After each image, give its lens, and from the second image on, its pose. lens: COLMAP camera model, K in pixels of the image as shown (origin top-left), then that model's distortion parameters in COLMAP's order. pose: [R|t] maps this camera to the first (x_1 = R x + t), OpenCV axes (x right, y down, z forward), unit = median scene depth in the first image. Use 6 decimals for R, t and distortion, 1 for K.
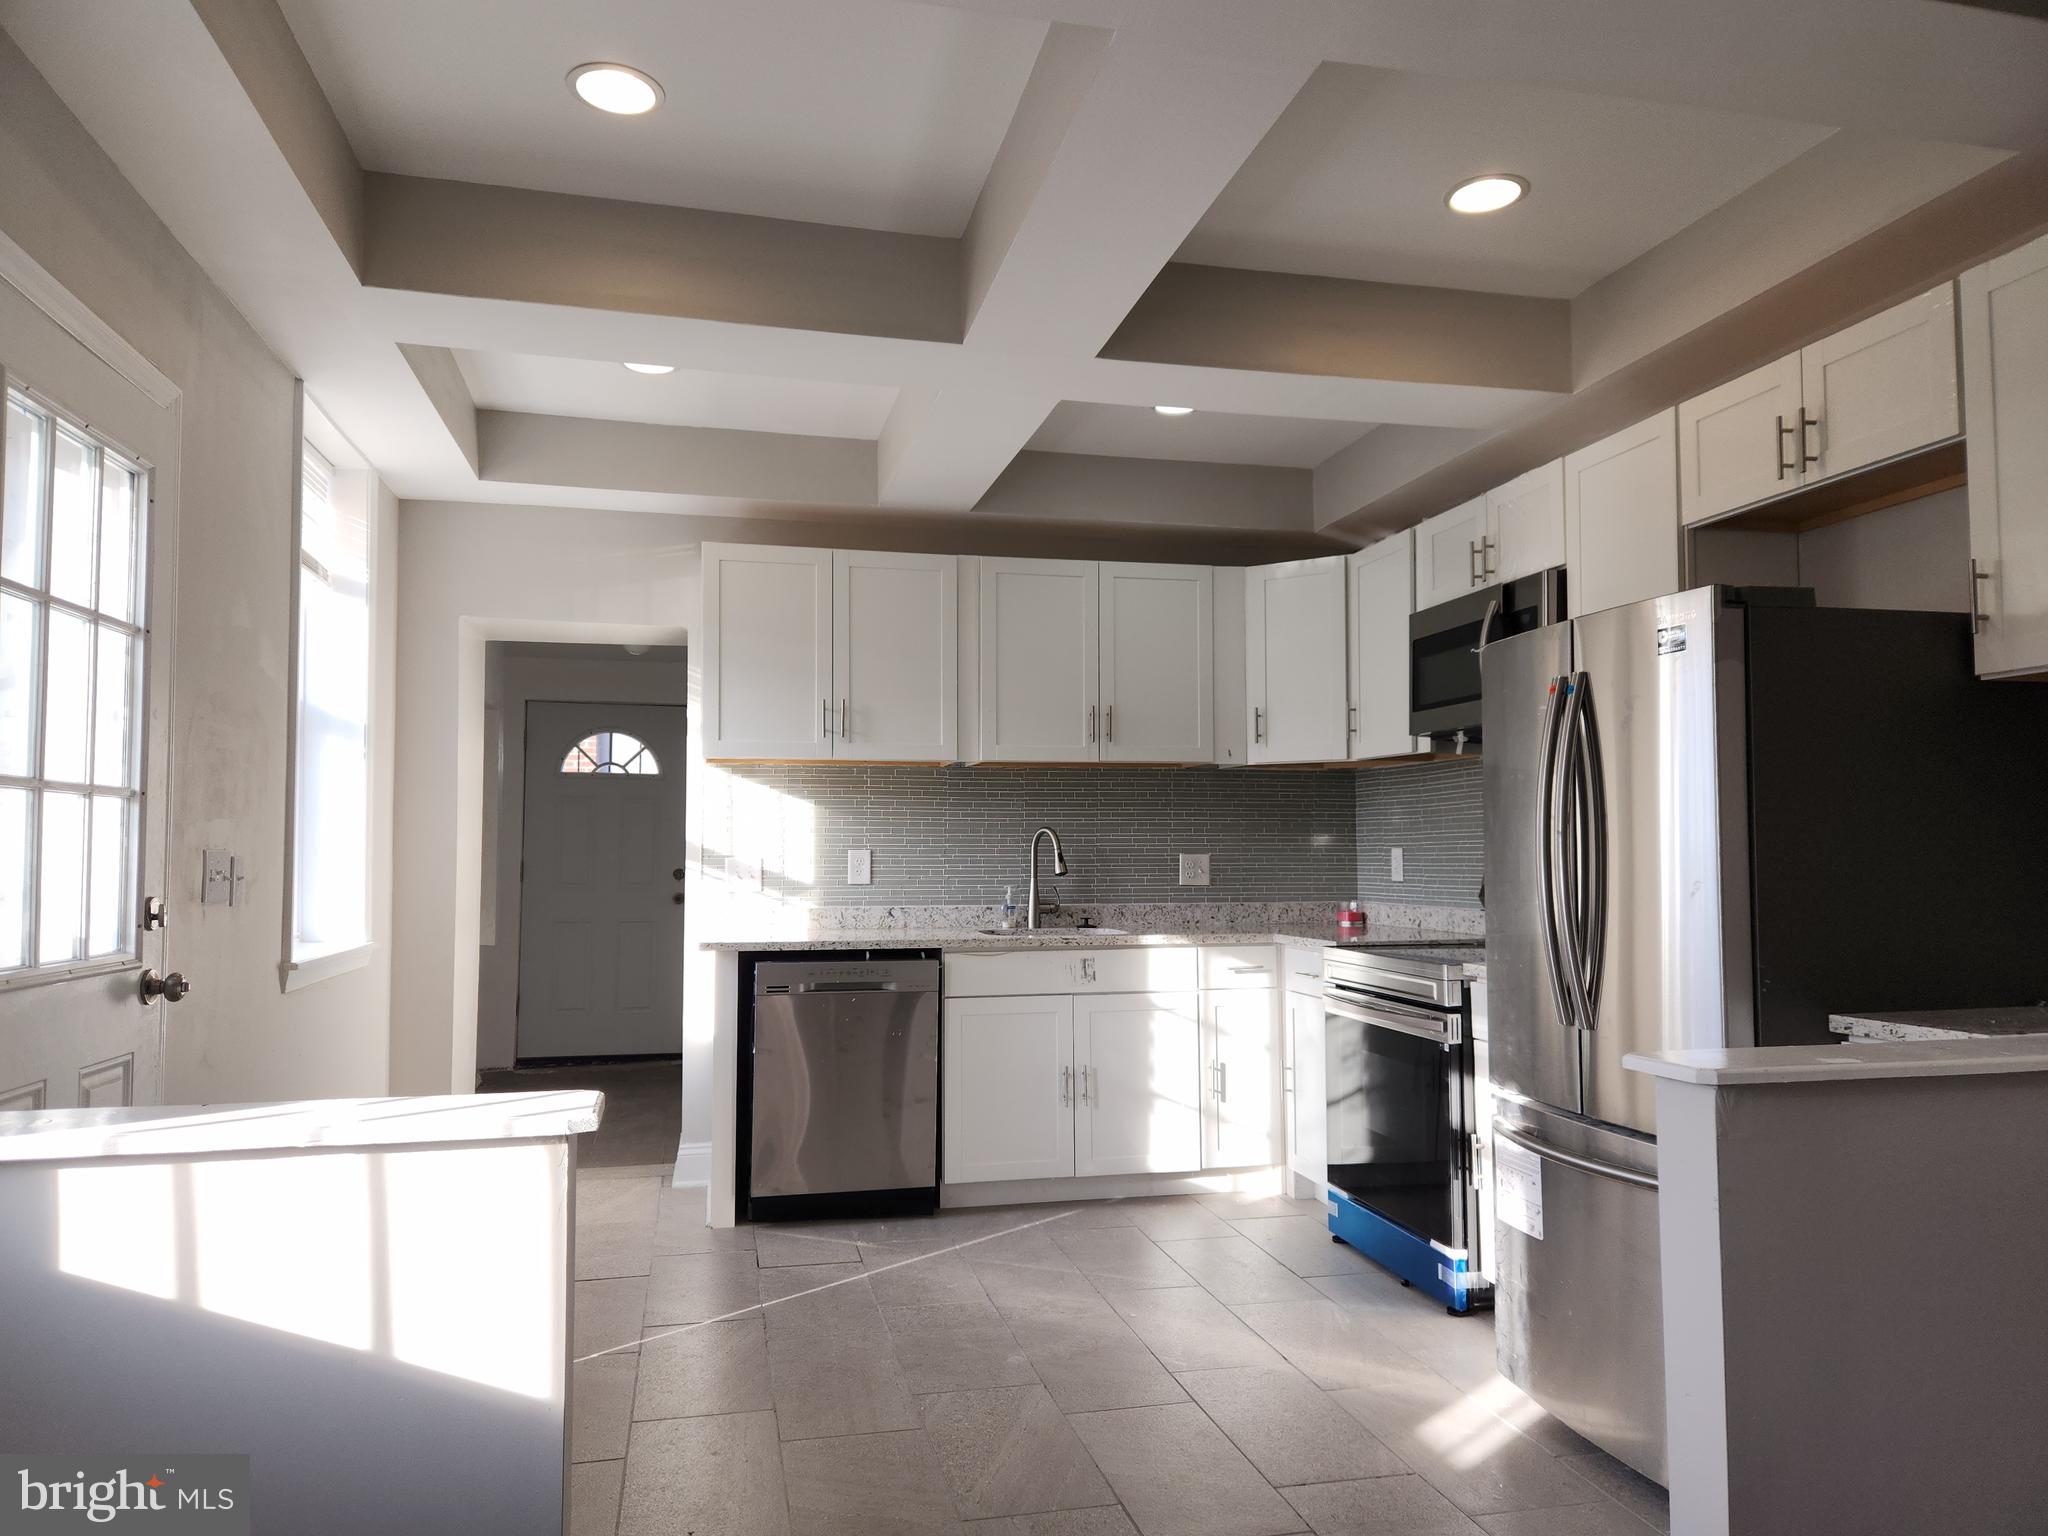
lens RADIAL K [[1389.8, 0, 1020.2], [0, 1389.8, 785.0], [0, 0, 1]] dist [0.078396, -0.079289]
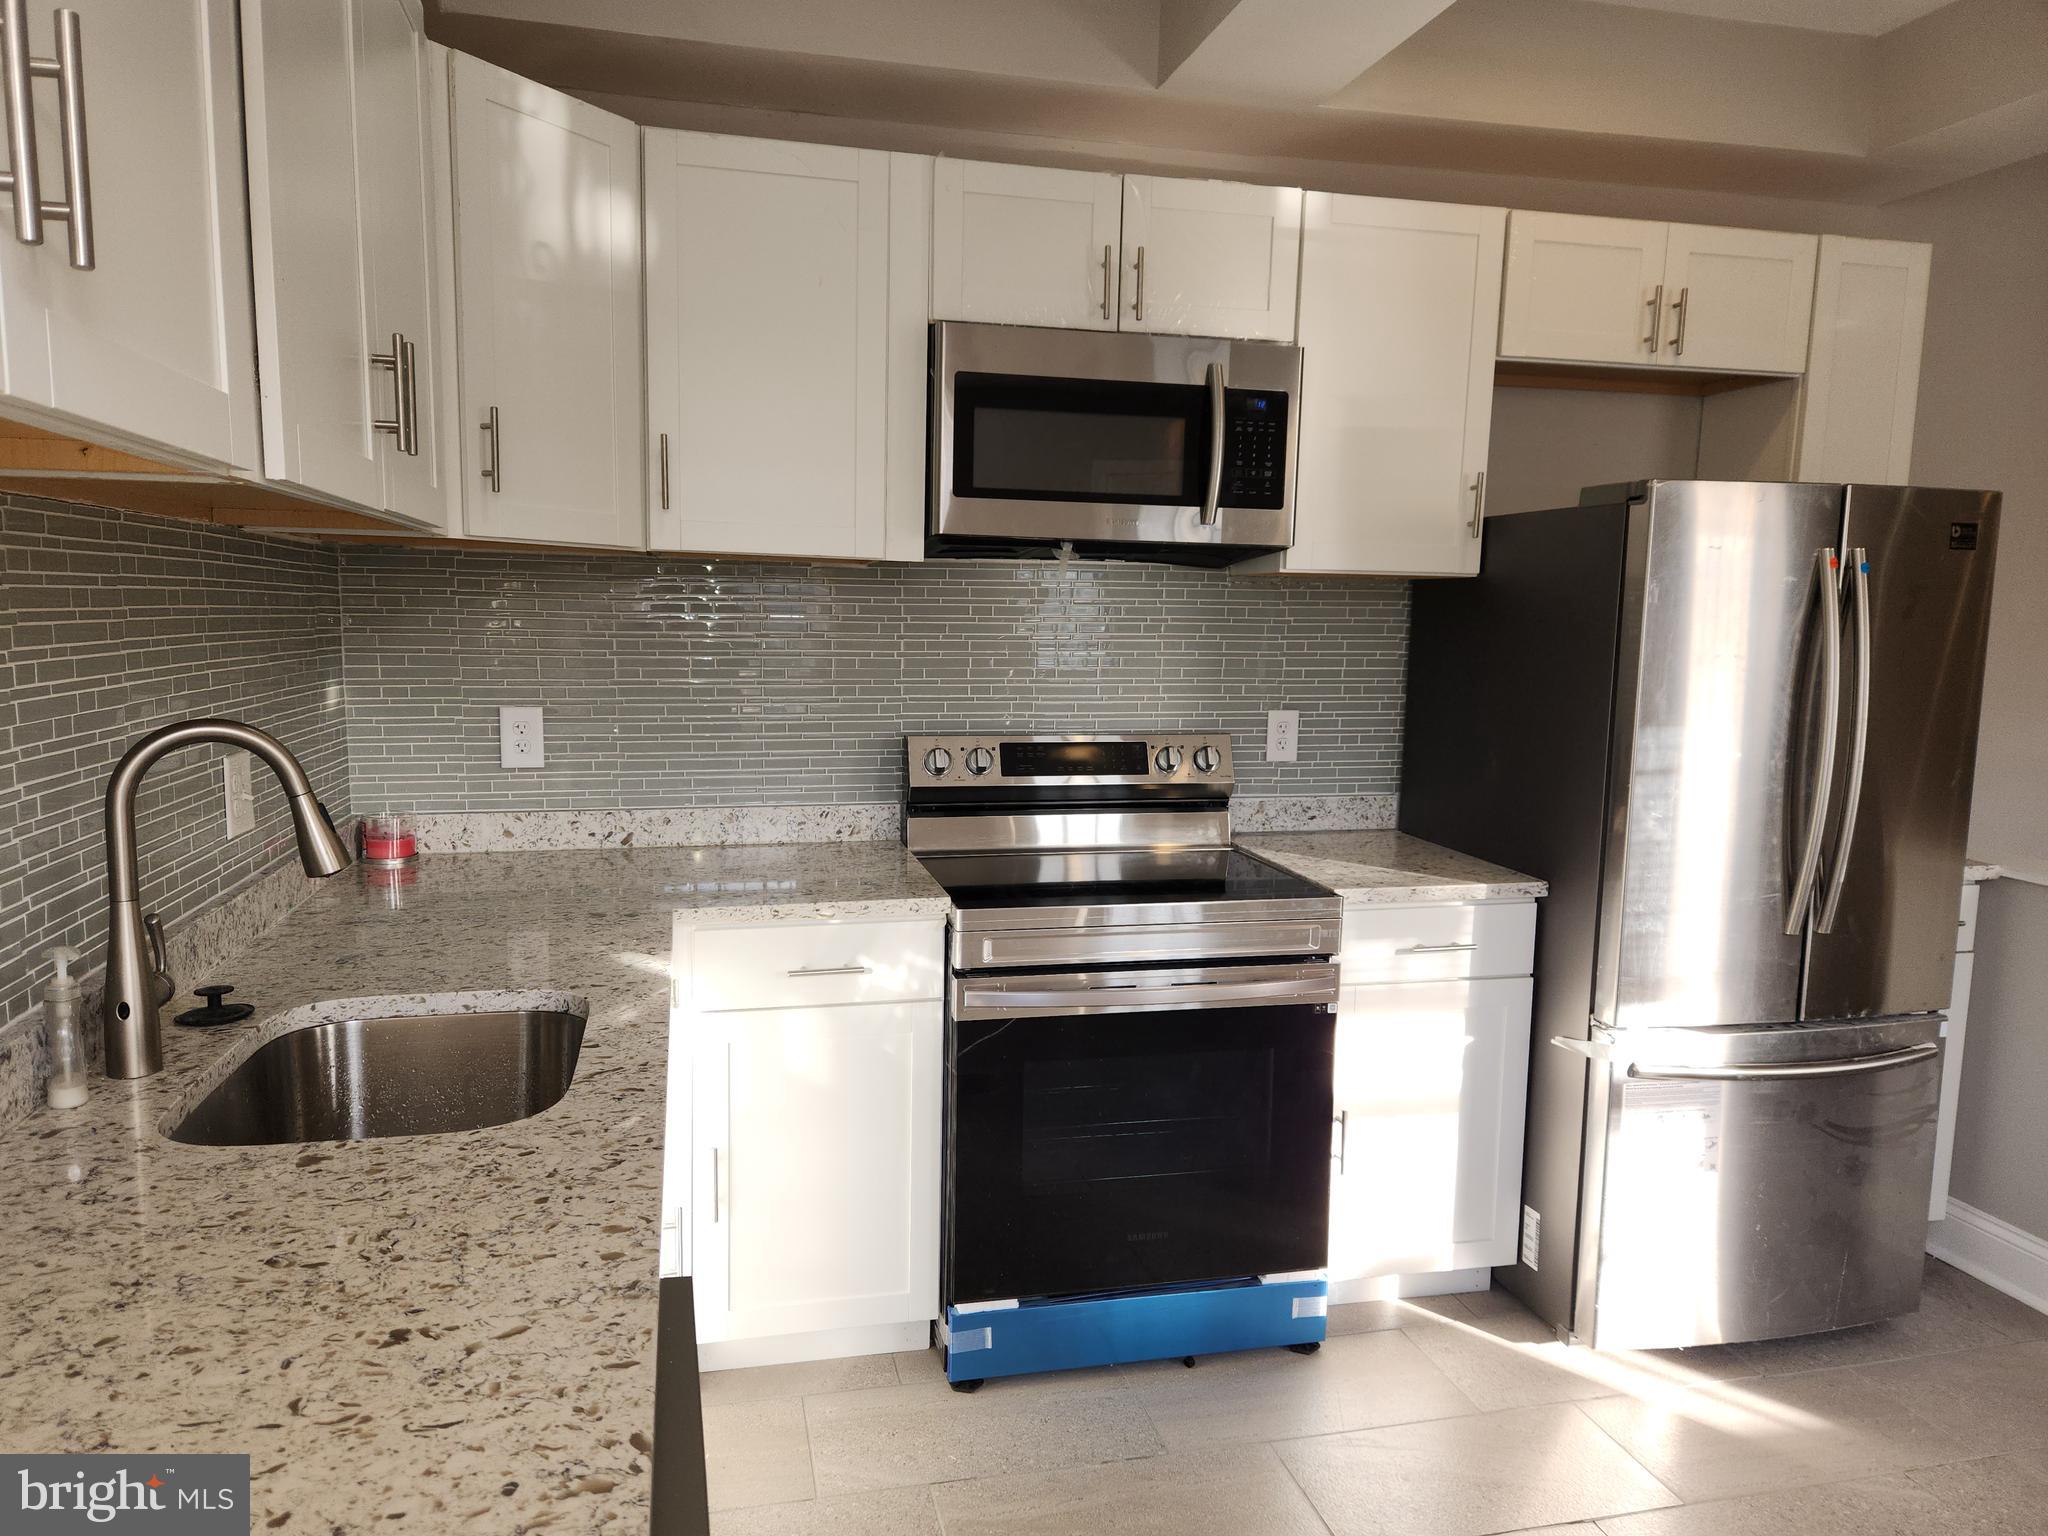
lens RADIAL K [[1389.8, 0, 1020.2], [0, 1389.8, 785.0], [0, 0, 1]] dist [0.078396, -0.079289]
pose [[-0.013019, -0.119577, 0.992740, -0.299441], [-0.064176, 0.990877, 0.118511, -0.001747], [-0.997854, -0.062168, -0.020574, 0.893637]]
